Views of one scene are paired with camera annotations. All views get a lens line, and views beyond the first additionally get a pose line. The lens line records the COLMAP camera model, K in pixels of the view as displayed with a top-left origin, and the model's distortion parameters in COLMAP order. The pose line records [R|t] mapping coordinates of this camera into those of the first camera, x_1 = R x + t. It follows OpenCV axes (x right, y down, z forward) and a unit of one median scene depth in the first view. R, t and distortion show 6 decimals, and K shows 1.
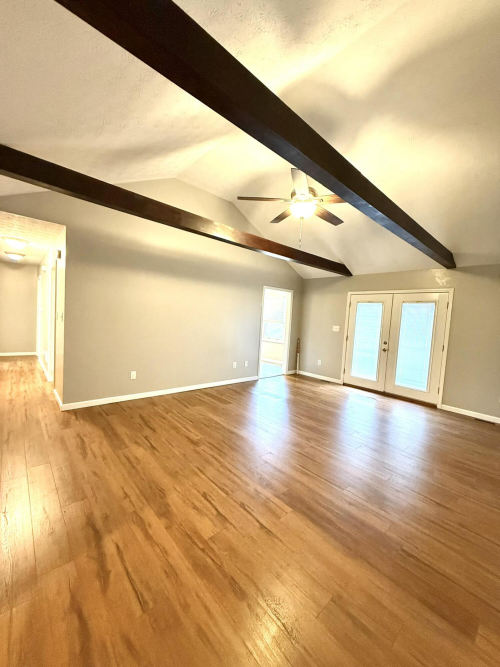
lens RADIAL K [[264.8, 0, 250.3], [0, 264.8, 331.1], [0, 0, 1]] dist [-0.000042, -0.000280]
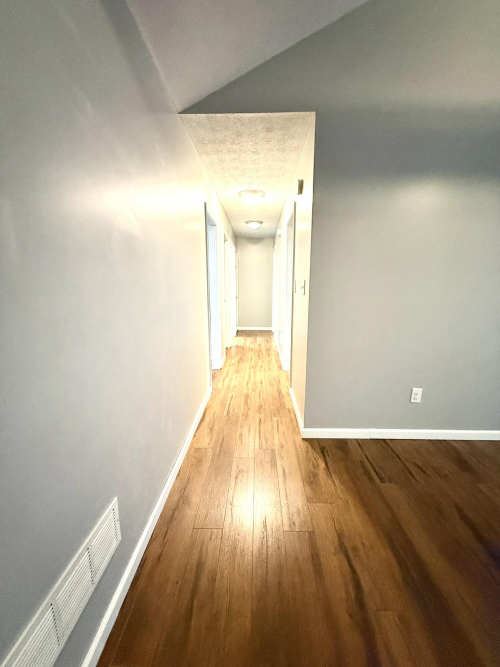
lens RADIAL K [[264.8, 0, 250.0], [0, 264.8, 333.7], [0, 0, 1]] dist [-0.000042, -0.000280]
pose [[0.721464, 0.071454, -0.688755, -0.316220], [0.008782, 0.993638, 0.112282, -0.014159], [0.692396, -0.087056, 0.716246, 0.395392]]
